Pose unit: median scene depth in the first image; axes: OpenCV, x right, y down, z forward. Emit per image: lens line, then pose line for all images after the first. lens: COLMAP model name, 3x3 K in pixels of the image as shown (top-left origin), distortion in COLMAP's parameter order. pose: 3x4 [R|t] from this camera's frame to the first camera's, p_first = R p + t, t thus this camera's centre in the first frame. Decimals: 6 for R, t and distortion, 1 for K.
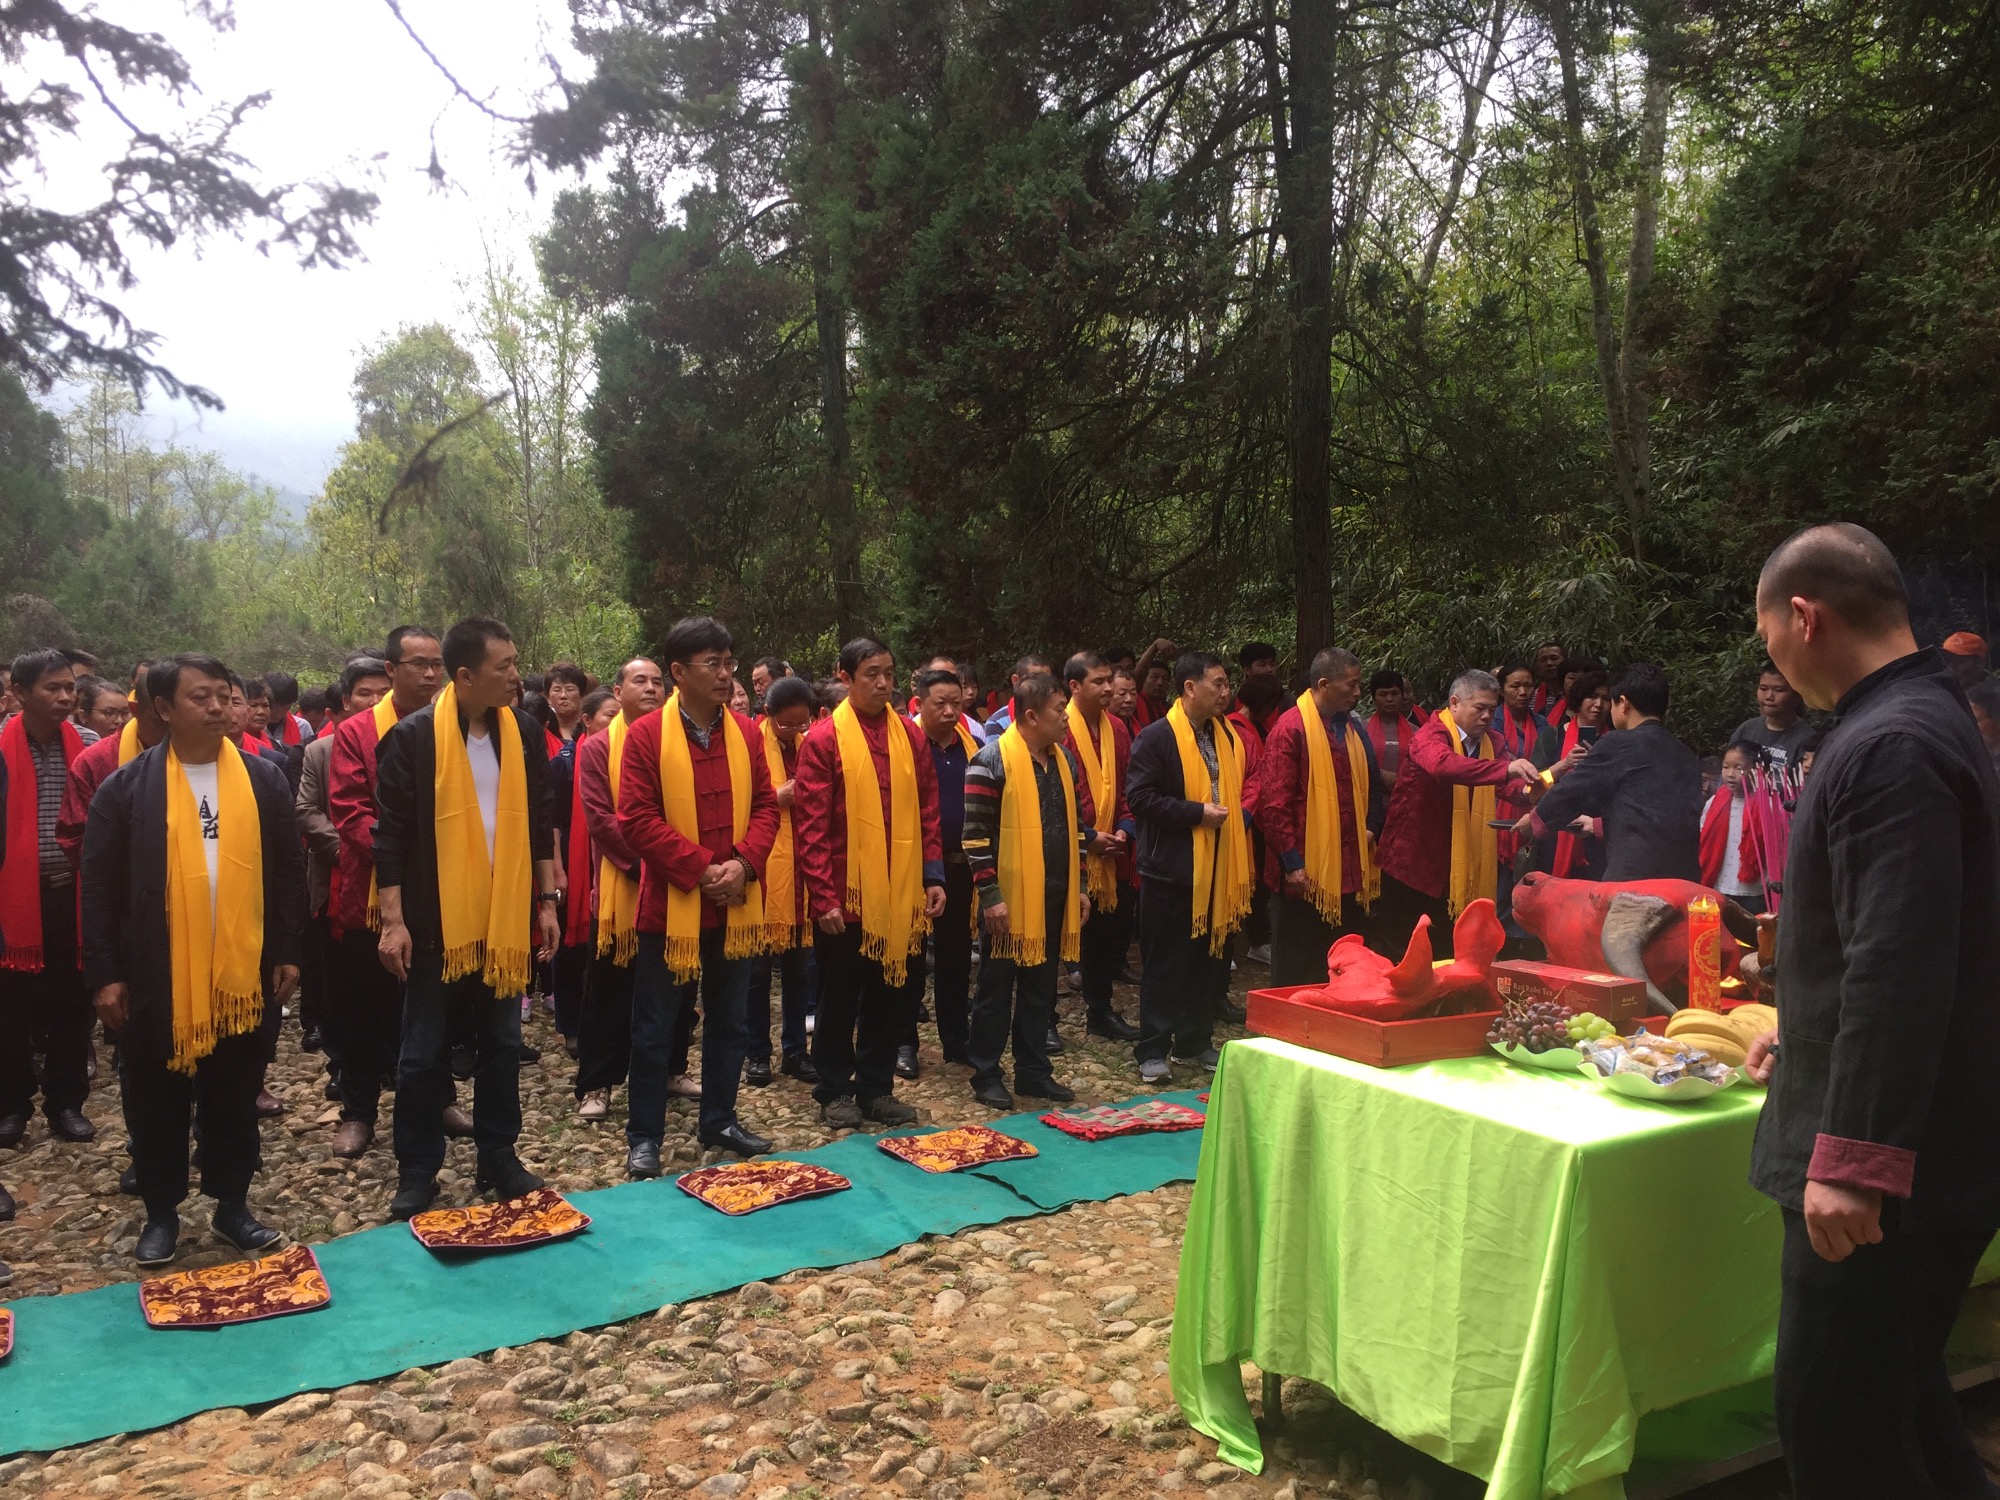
lens RADIAL K [[1680.7, 0, 1000.0], [0, 1680.7, 750.0], [0, 0, 1]] dist [0.077650, -0.112307]
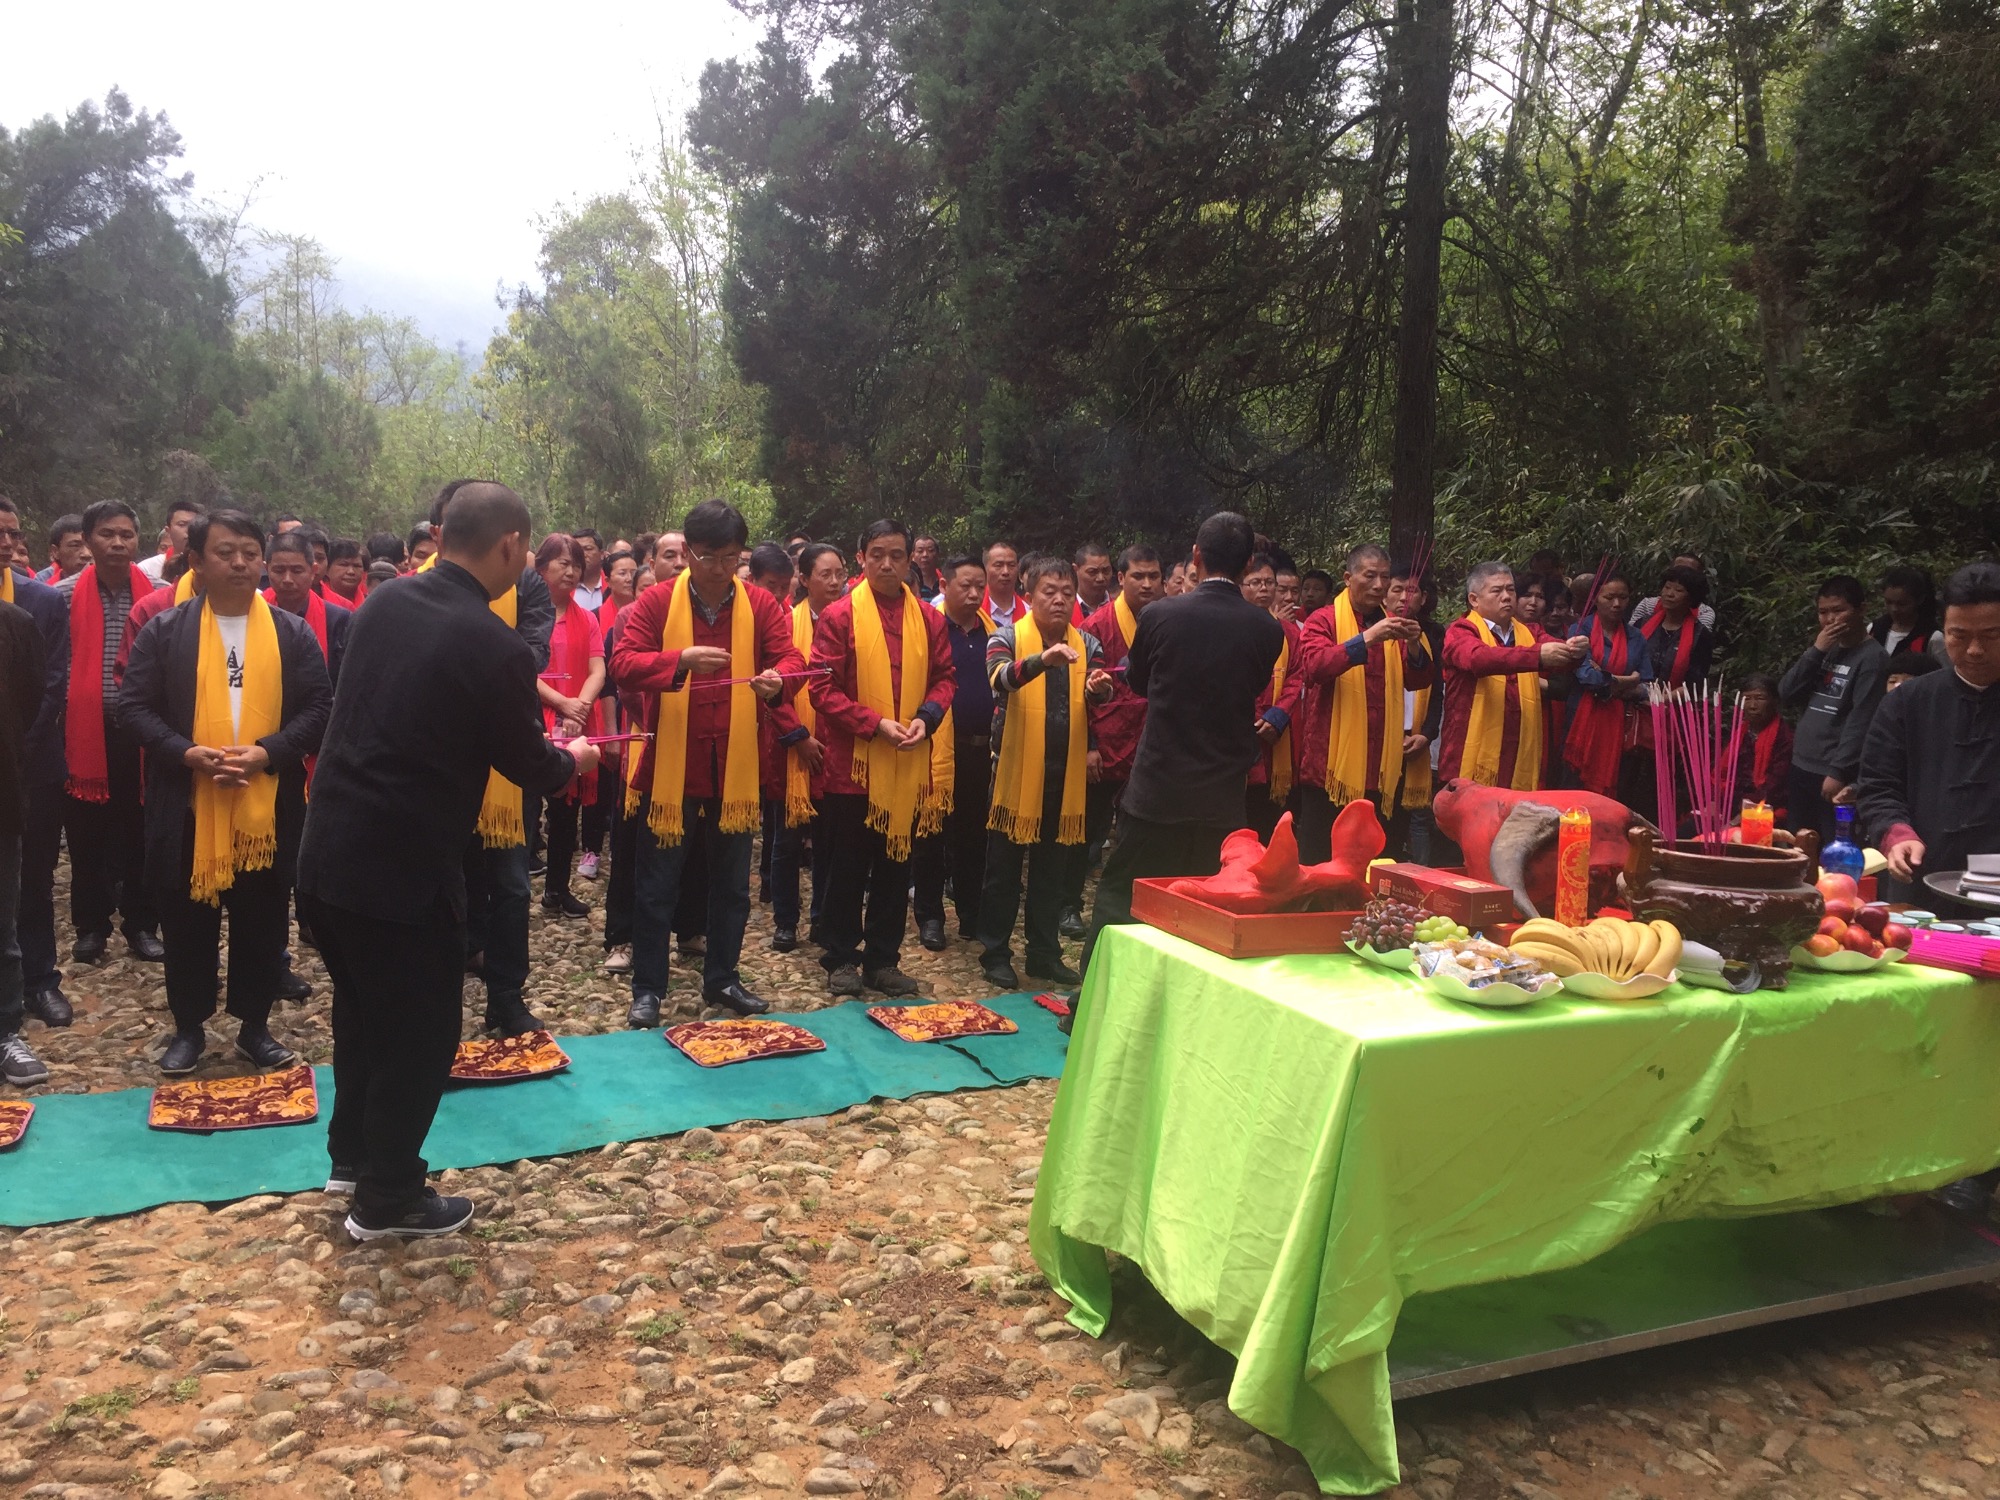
lens RADIAL K [[1687.1, 0, 1000.0], [0, 1687.1, 750.0], [0, 0, 1]] dist [0.061163, -0.082537]
pose [[0.993767, 0.050045, -0.099609, 0.121219], [-0.043405, 0.996758, 0.067744, -0.000191], [0.102676, -0.062999, 0.992718, -0.012470]]
